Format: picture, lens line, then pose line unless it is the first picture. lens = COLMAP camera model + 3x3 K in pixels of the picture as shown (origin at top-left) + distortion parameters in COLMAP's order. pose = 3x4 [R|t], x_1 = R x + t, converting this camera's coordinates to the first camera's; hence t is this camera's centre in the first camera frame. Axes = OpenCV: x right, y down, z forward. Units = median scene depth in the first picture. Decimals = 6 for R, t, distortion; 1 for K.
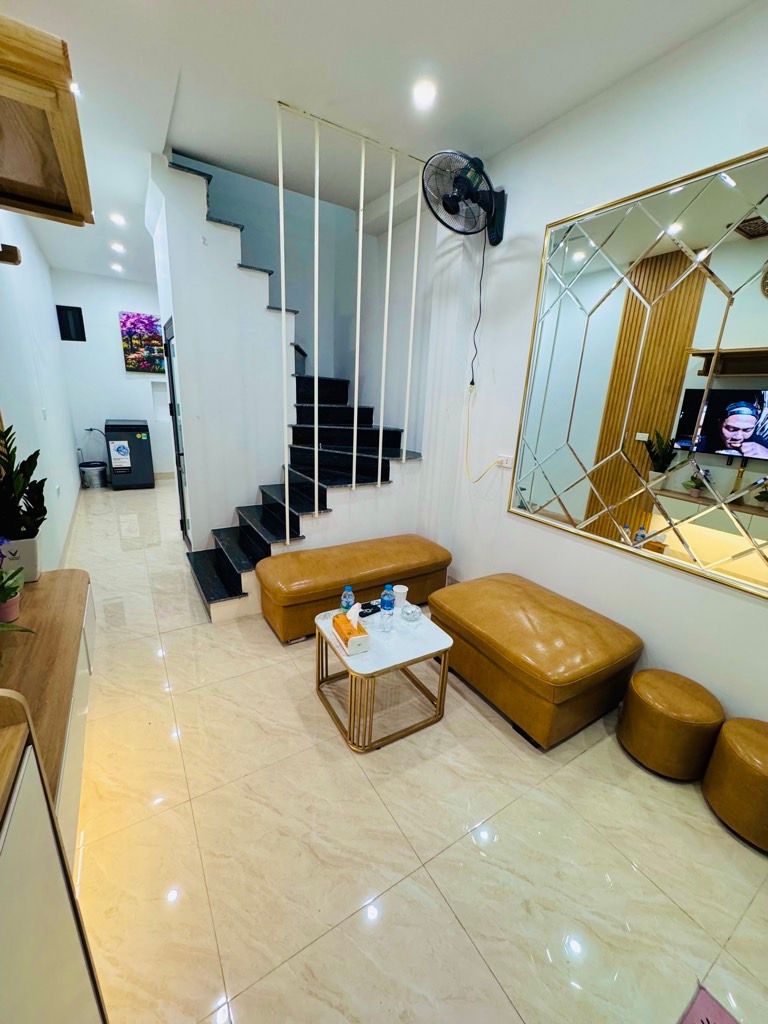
lens RADIAL K [[408.5, 0, 384.0], [0, 408.5, 513.9], [0, 0, 1]] dist [-0.004408, 0.001104]
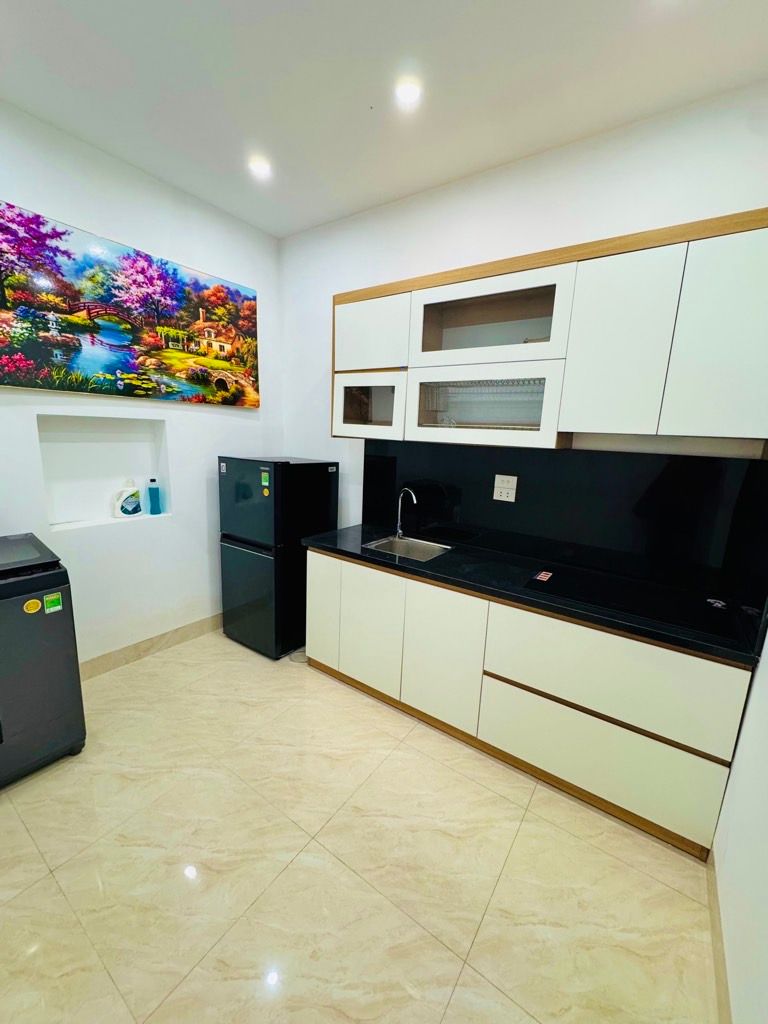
lens RADIAL K [[408.5, 0, 382.0], [0, 408.5, 513.4], [0, 0, 1]] dist [-0.004408, 0.001104]
pose [[0.924218, -0.078693, 0.373670, -0.767903], [0.101155, 0.994032, -0.040854, -0.352338], [-0.368225, 0.075557, 0.926662, 1.035216]]
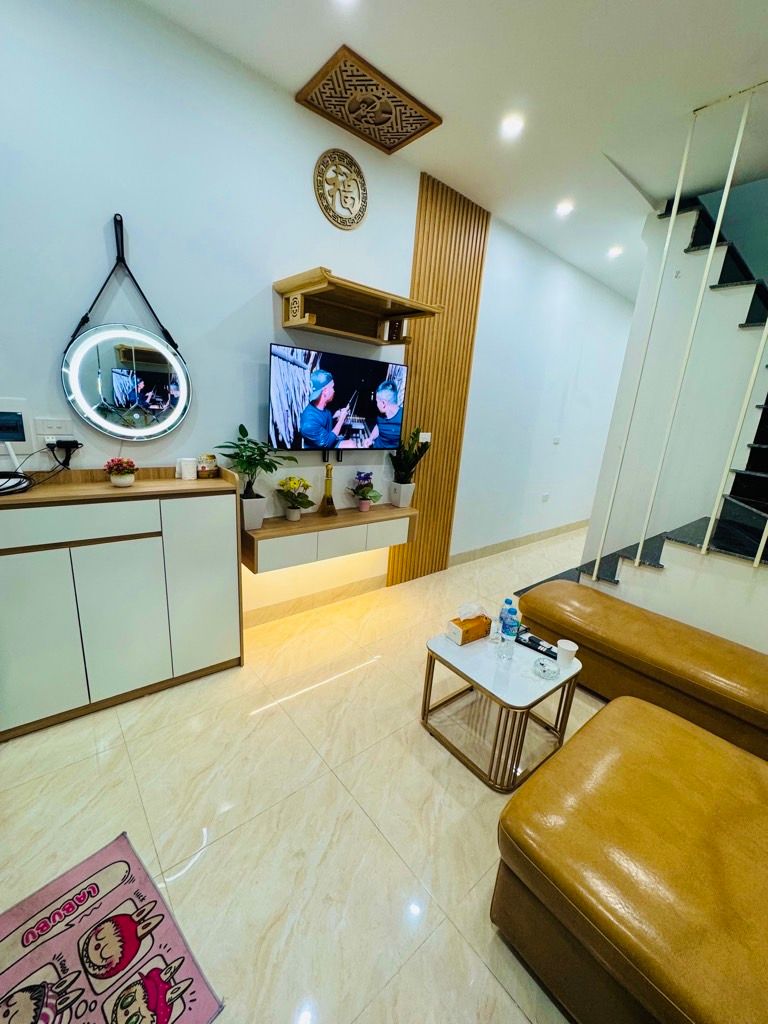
lens RADIAL K [[408.5, 0, 386.0], [0, 408.5, 514.1], [0, 0, 1]] dist [-0.004408, 0.001104]
pose [[0.141742, 0.219122, -0.965347, 0.430404], [-0.340358, 0.926525, 0.160335, -0.040069], [0.929551, 0.305837, 0.205907, 0.251793]]
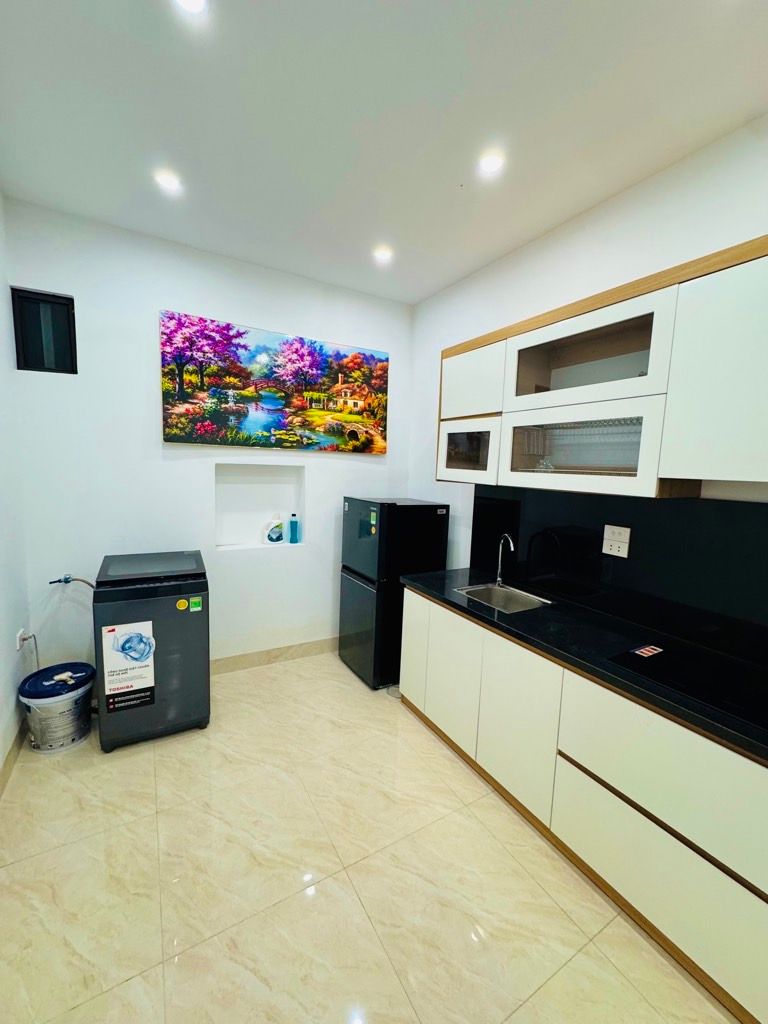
lens RADIAL K [[408.5, 0, 383.8], [0, 408.5, 513.4], [0, 0, 1]] dist [-0.004408, 0.001104]
pose [[0.999331, -0.002624, -0.036486, -0.640824], [-0.003181, 0.987412, -0.158138, -0.346845], [0.036442, 0.158148, 0.986743, 0.991393]]
